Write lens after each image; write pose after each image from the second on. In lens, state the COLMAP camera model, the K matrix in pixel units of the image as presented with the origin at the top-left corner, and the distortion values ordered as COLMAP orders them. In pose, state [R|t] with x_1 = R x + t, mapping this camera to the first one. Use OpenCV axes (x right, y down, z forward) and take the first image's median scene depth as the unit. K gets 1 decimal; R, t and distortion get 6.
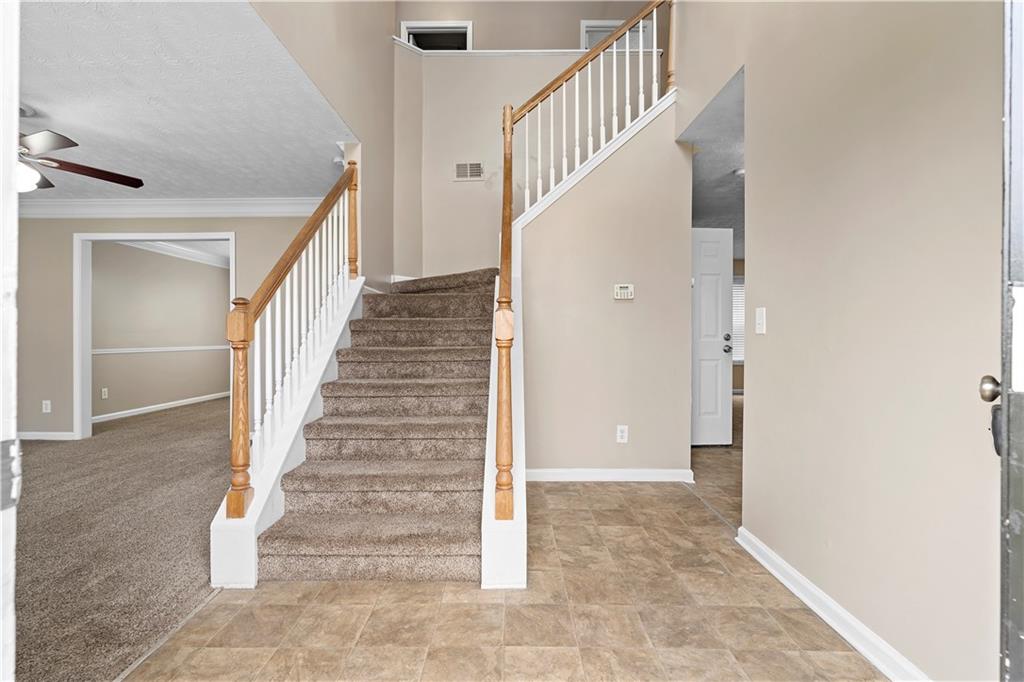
lens RADIAL K [[465.7, 0, 511.2], [0, 465.7, 338.5], [0, 0, 1]] dist [-0.001267, -0.000160]
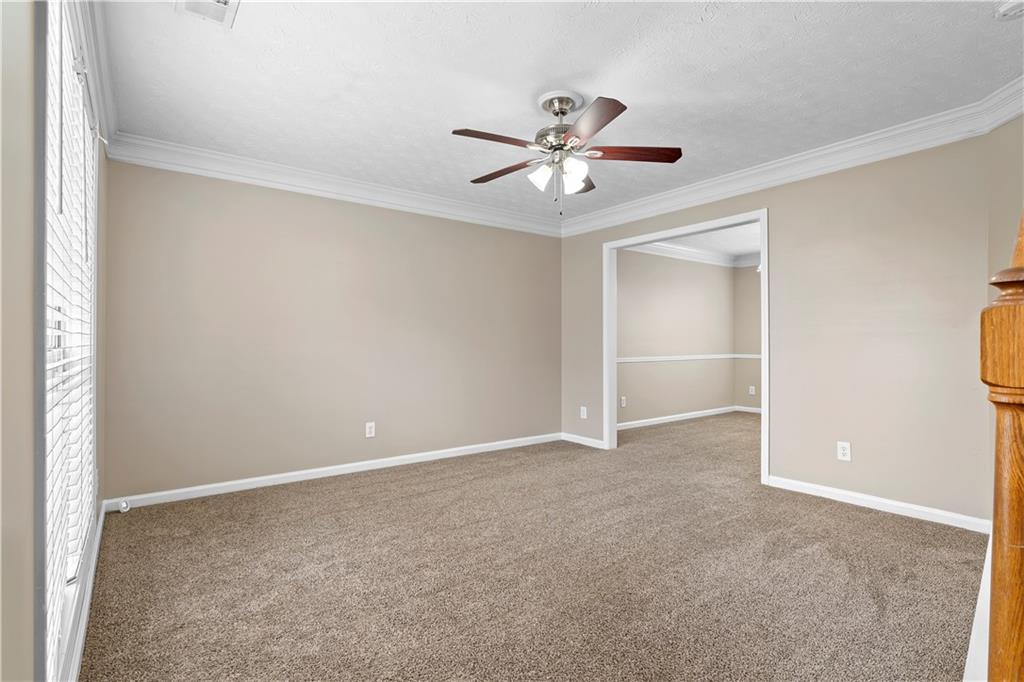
lens RADIAL K [[495.9, 0, 512.0], [0, 495.9, 341.0], [0, 0, 1]] dist [-0.000147, 0.000002]
pose [[0.614676, -0.002047, -0.788777, -0.373789], [-0.000633, 0.999995, -0.003089, -0.018964], [0.788779, 0.002398, 0.614672, 0.319335]]
